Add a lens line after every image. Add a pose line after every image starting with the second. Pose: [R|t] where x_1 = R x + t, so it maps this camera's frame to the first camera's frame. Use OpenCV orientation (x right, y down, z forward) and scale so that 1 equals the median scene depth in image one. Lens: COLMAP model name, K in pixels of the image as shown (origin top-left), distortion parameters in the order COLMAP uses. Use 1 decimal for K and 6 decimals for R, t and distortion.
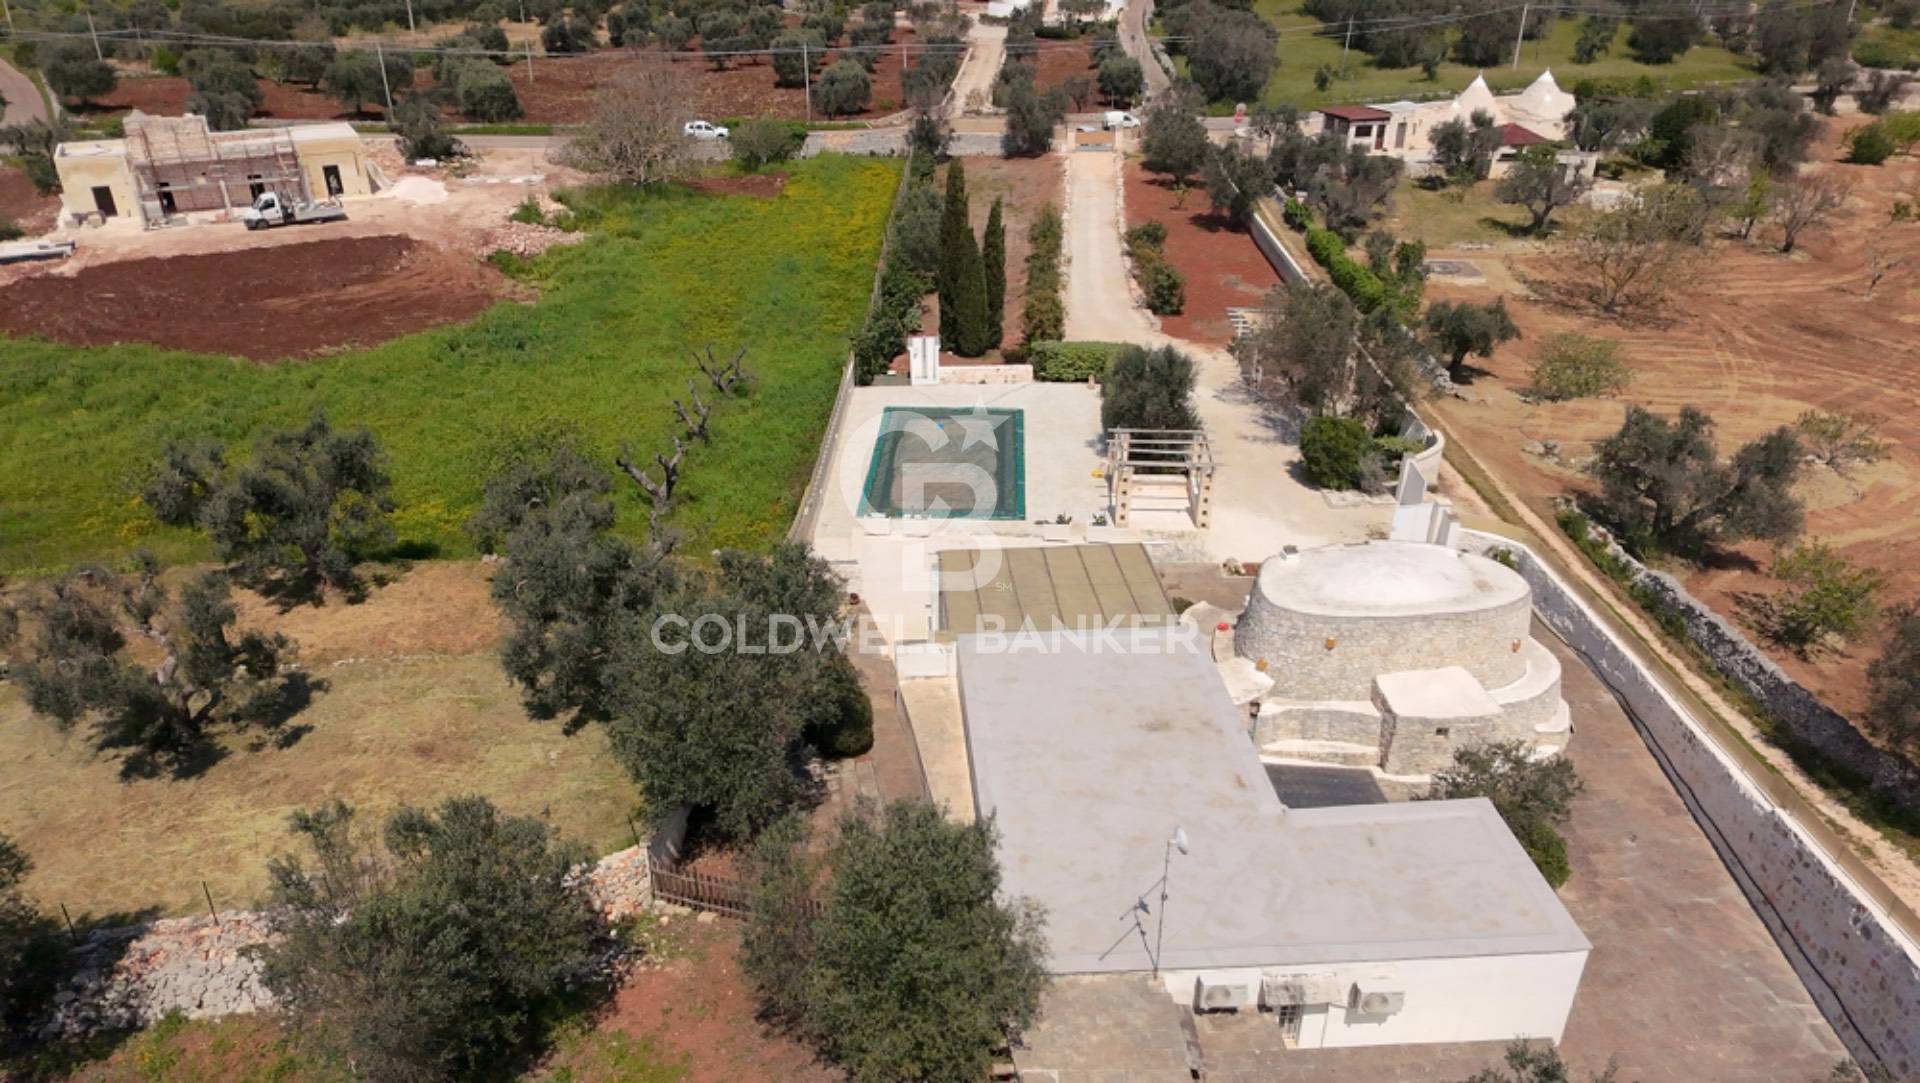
lens RADIAL K [[1236.3, 0, 960.0], [0, 1236.3, 541.5], [0, 0, 1]] dist [0.003658, 0.003585]
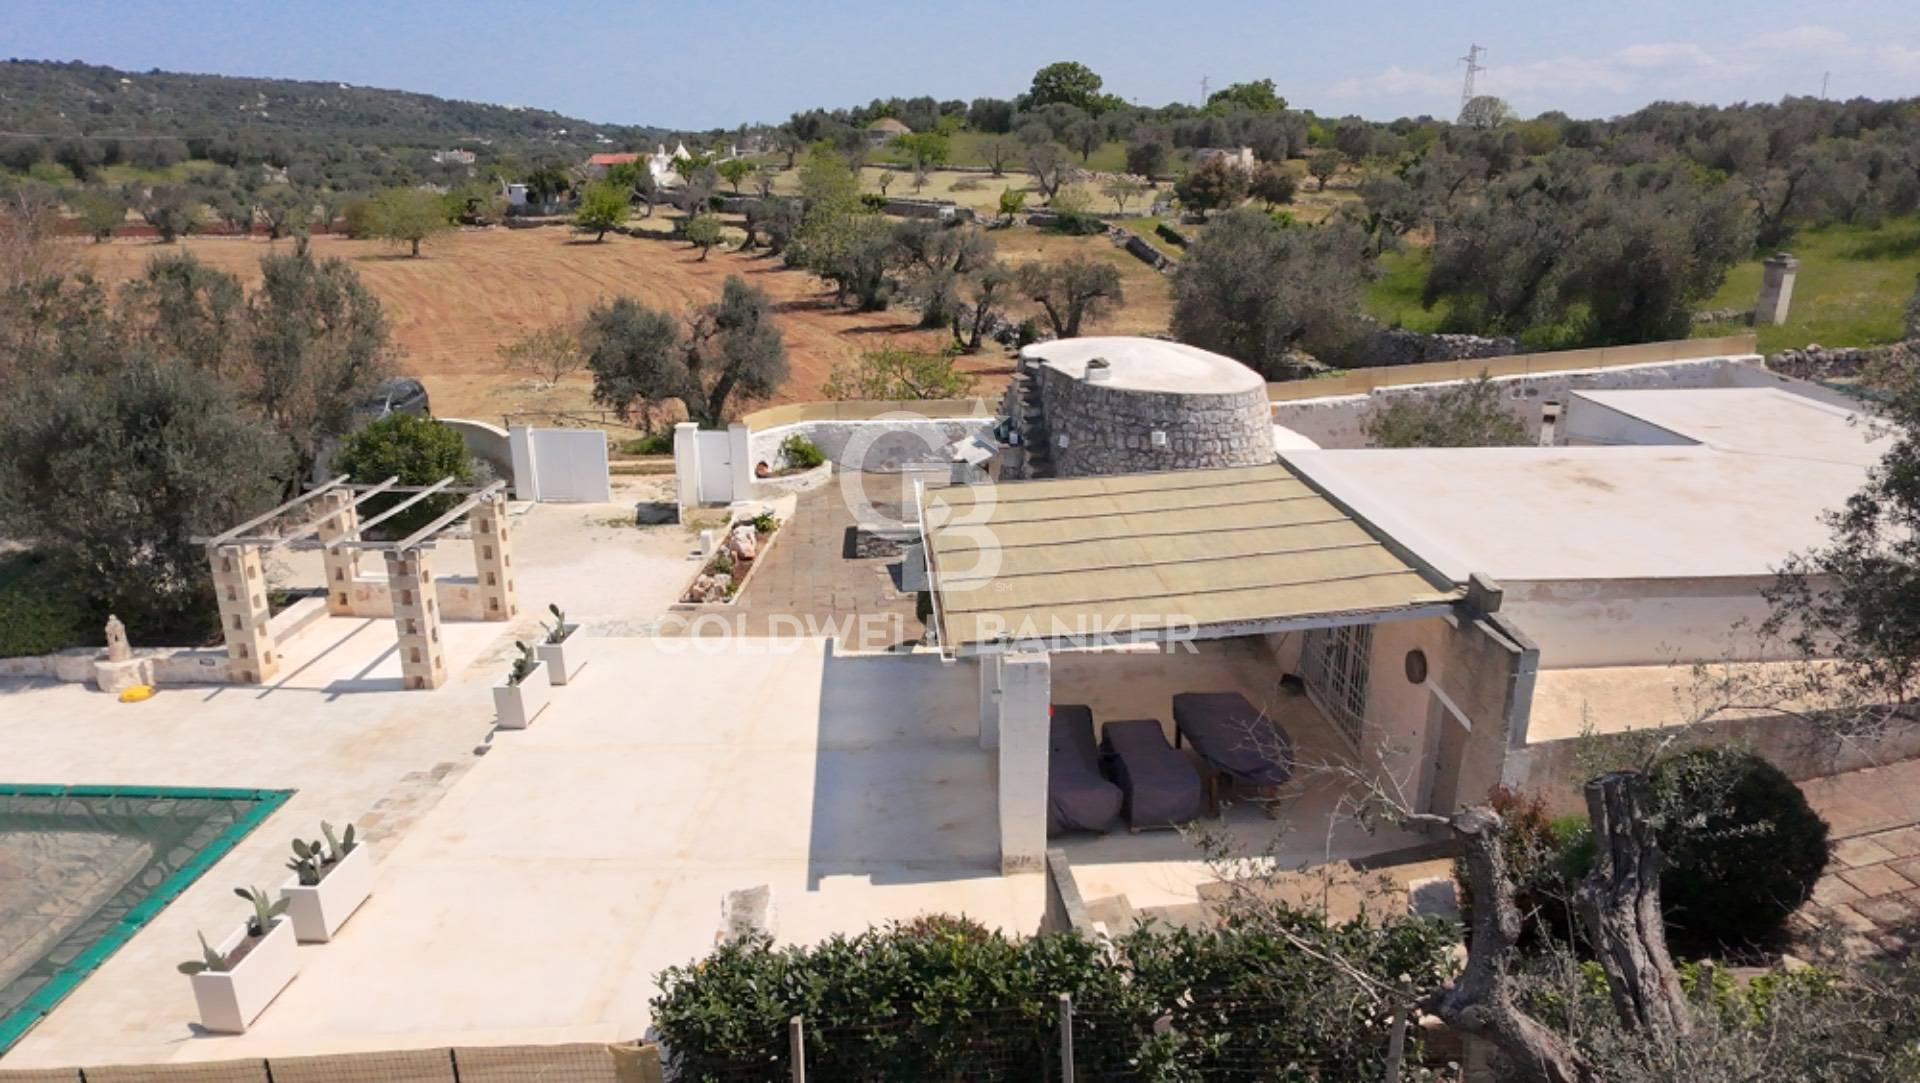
lens RADIAL K [[1236.3, 0, 960.0], [0, 1236.3, 541.5], [0, 0, 1]] dist [0.003658, 0.003585]
pose [[-0.002682, -0.309012, 0.951054, -0.217092], [0.455397, 0.846337, 0.276272, -0.072214], [-0.890284, 0.433849, 0.138453, 0.570271]]
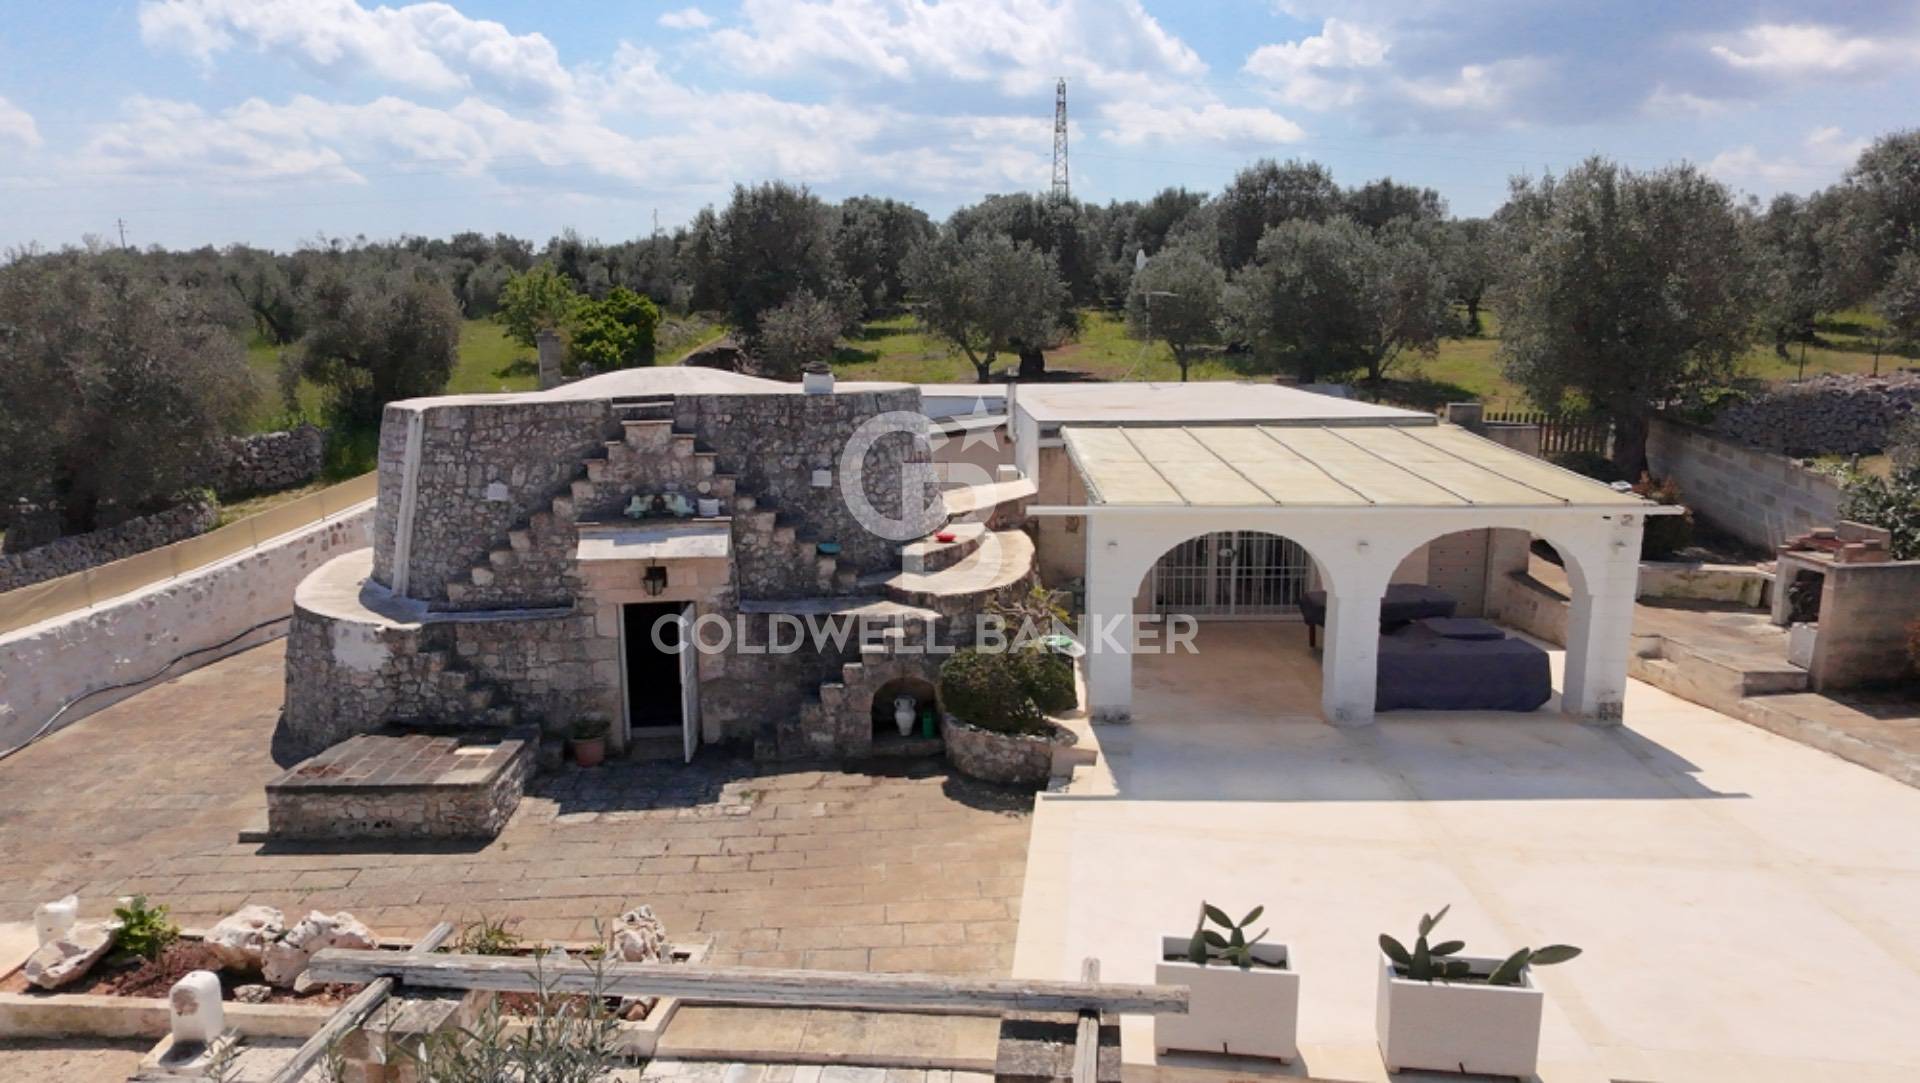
lens RADIAL K [[1236.3, 0, 960.0], [0, 1236.3, 541.5], [0, 0, 1]] dist [0.003658, 0.003585]
pose [[-0.999161, -0.009659, 0.039795, 0.111084], [0.017091, 0.784751, 0.619575, -0.137083], [-0.037214, 0.619736, -0.783928, 0.802629]]
